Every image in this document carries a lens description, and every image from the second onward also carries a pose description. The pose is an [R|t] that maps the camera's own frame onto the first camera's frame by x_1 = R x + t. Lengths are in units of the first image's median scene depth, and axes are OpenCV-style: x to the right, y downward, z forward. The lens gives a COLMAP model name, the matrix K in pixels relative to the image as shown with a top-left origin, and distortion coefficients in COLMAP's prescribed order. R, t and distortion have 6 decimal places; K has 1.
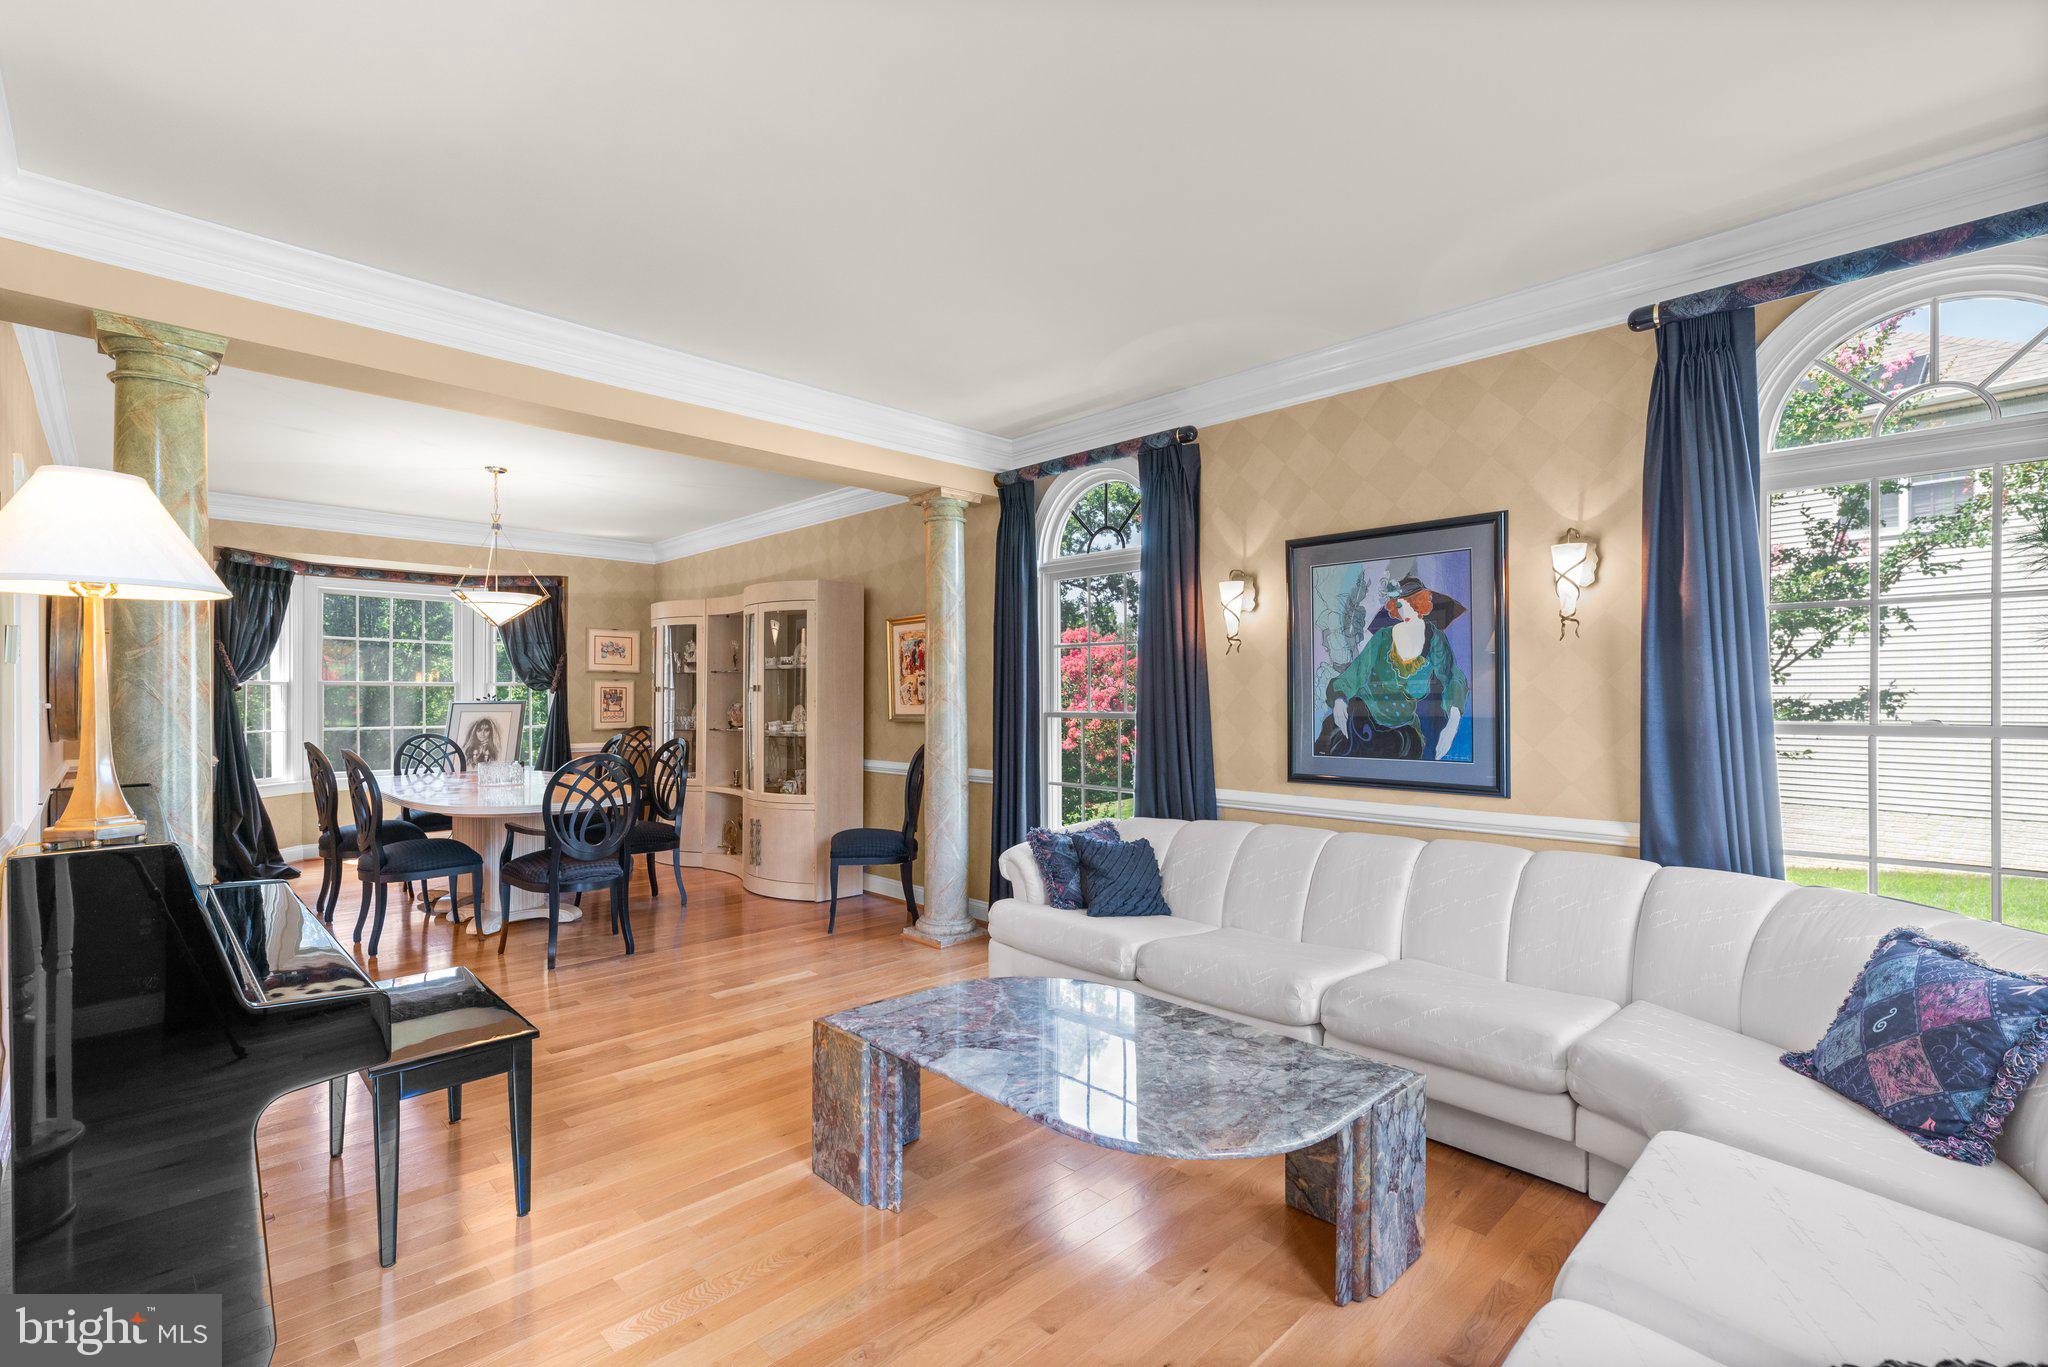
lens RADIAL K [[918.8, 0, 1024.0], [0, 918.8, 683.5], [0, 0, 1]] dist [-0.000929, 0.000350]
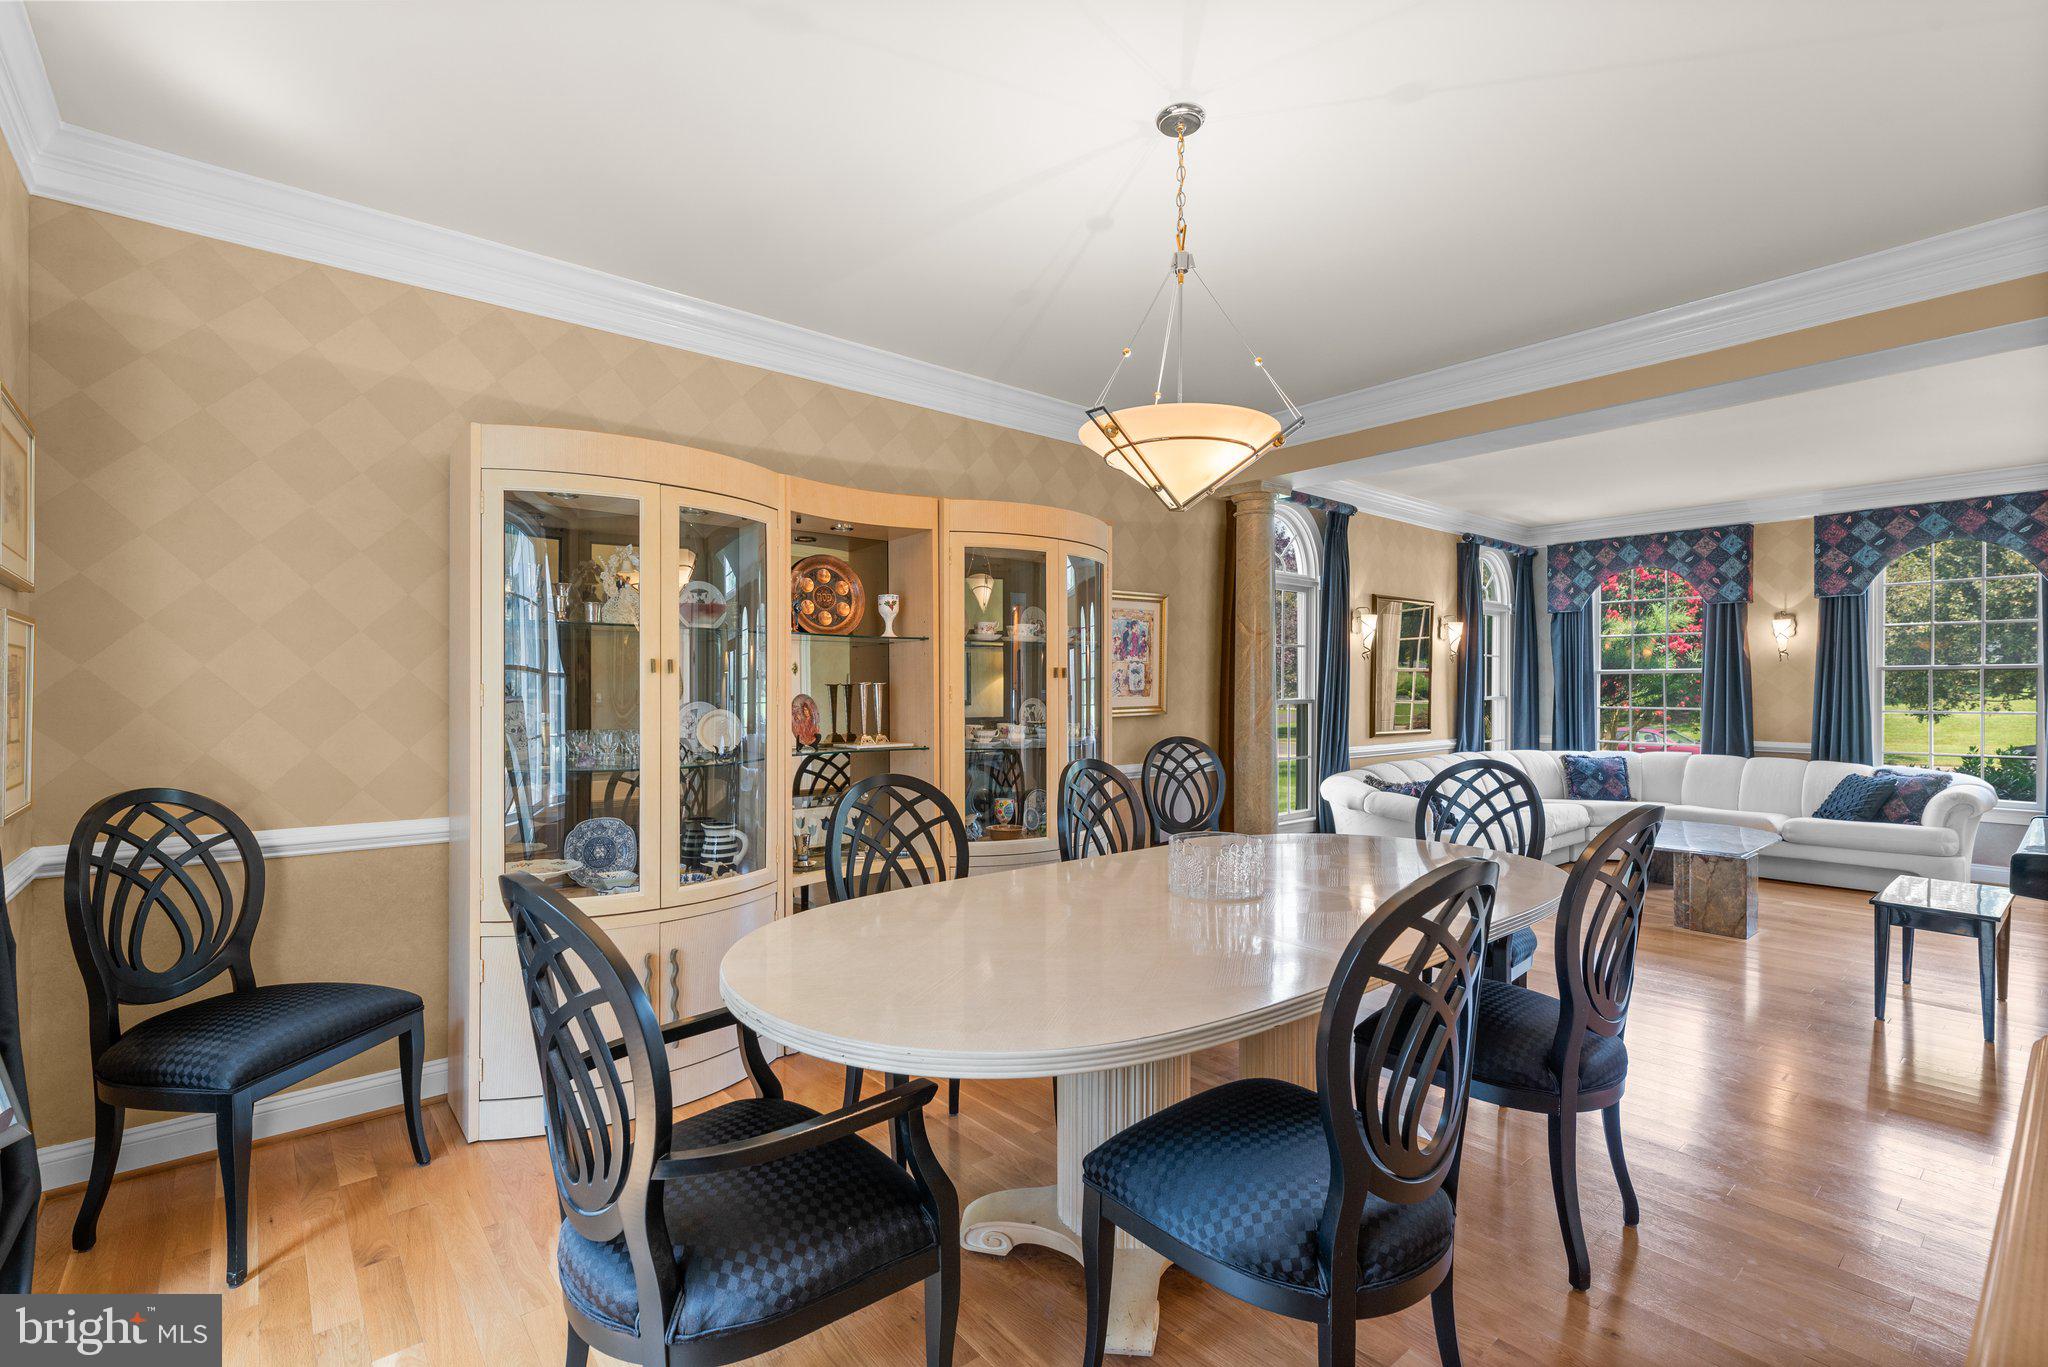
lens RADIAL K [[911.5, 0, 1019.9], [0, 911.5, 700.4], [0, 0, 1]] dist [-0.000653, -0.000370]
pose [[0.075977, -0.009304, 0.997066, -1.134637], [-0.011041, 0.999887, 0.010172, 0.022923], [-0.997048, -0.011782, 0.075866, 1.210755]]
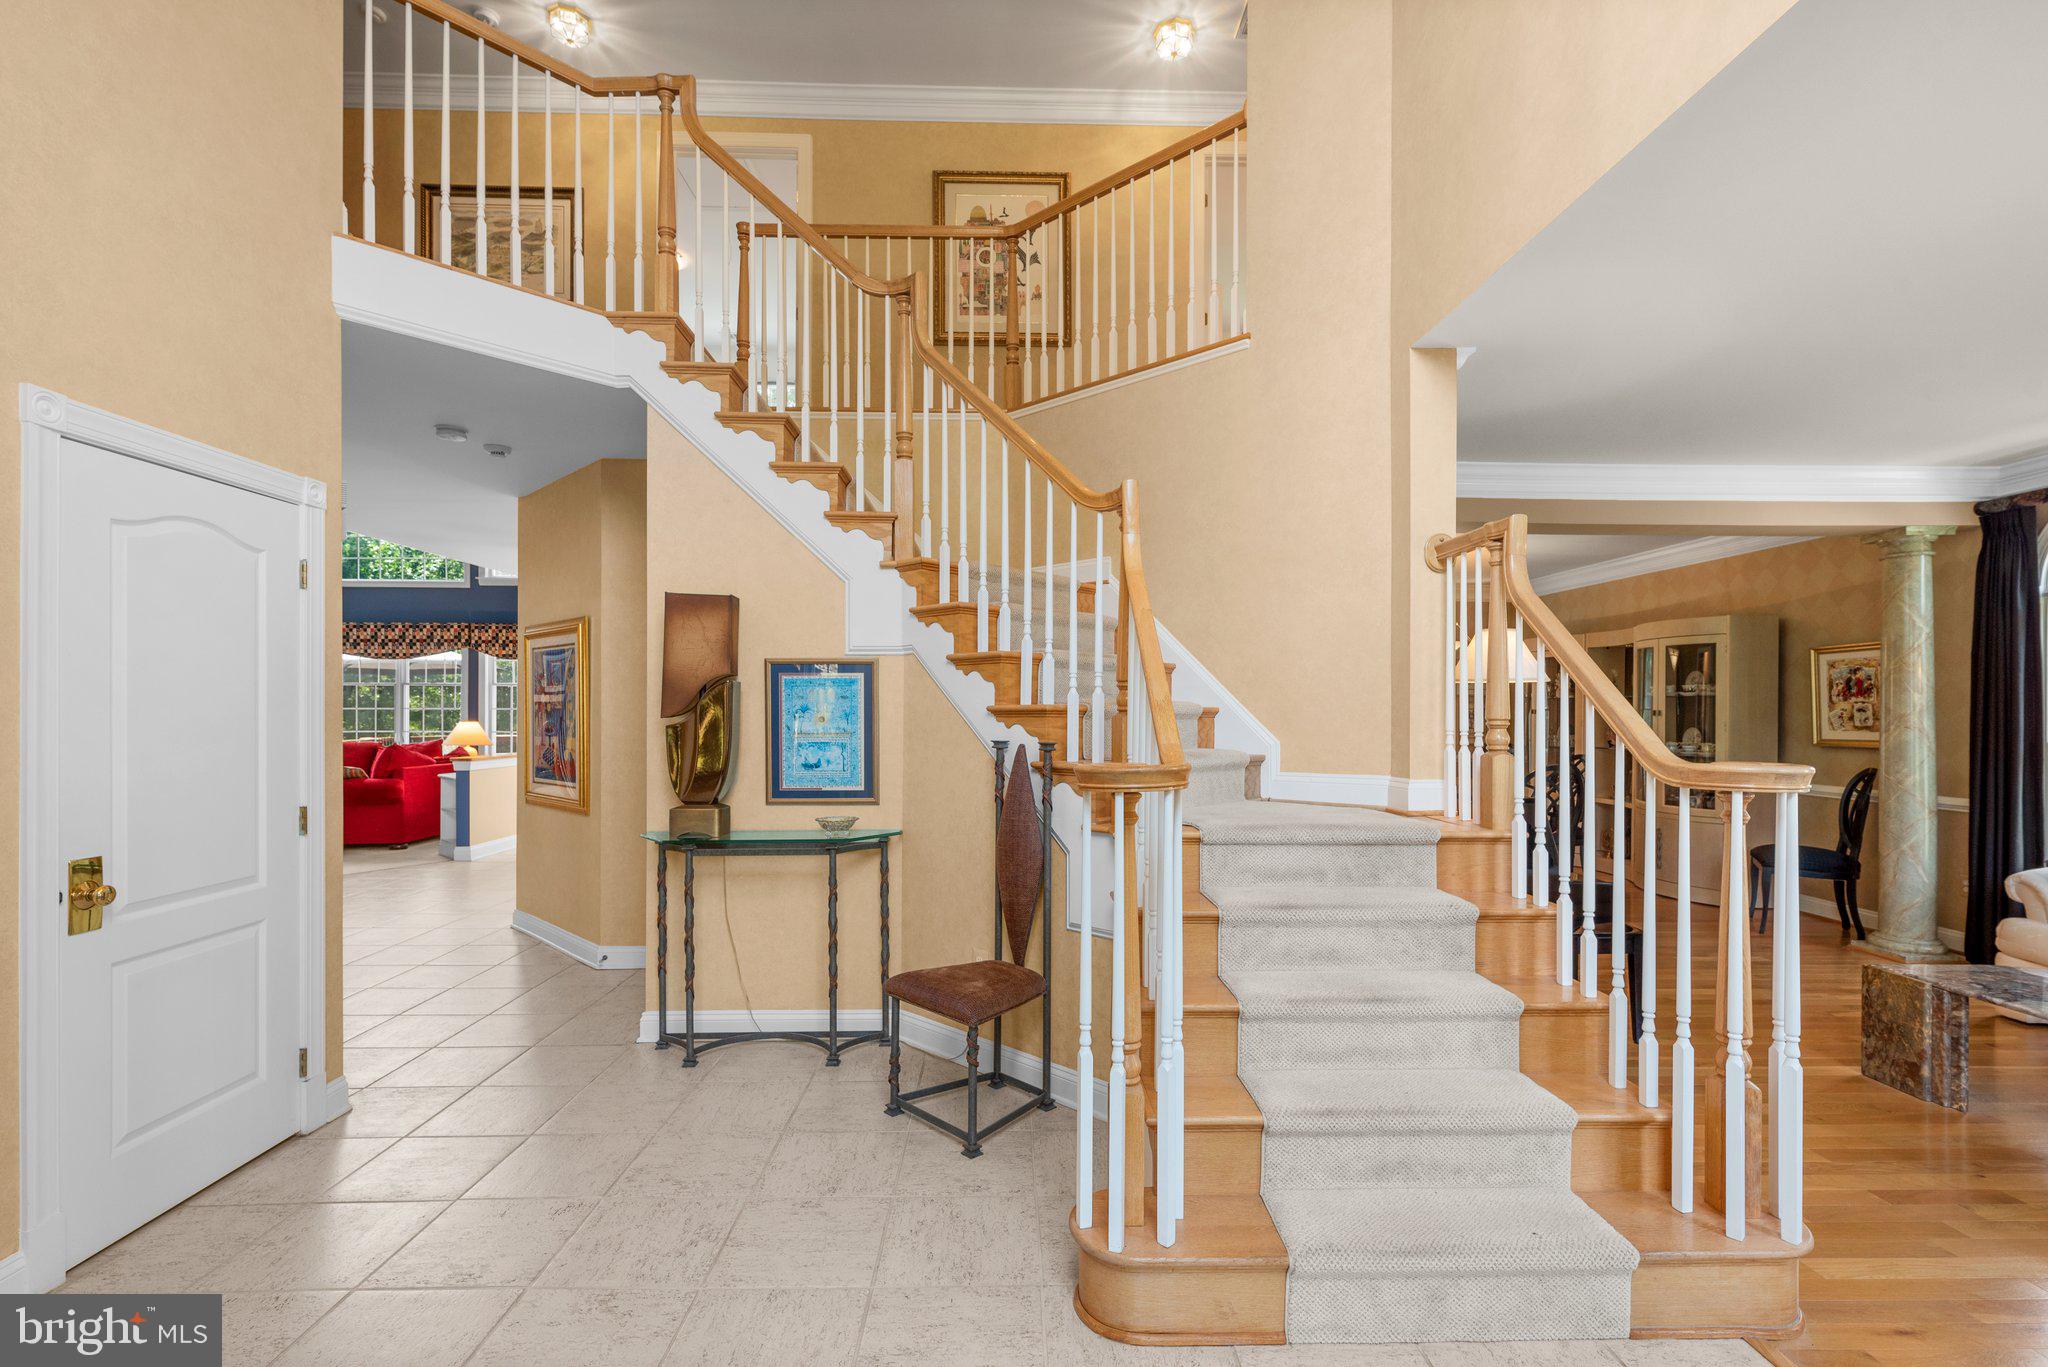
lens RADIAL K [[911.5, 0, 1019.9], [0, 911.5, 700.4], [0, 0, 1]] dist [-0.000653, -0.000370]
pose [[0.725718, 0.000049, -0.687992, -0.107252], [0.003225, 0.999989, 0.003473, -0.020311], [0.687984, -0.004740, 0.725710, -0.447468]]
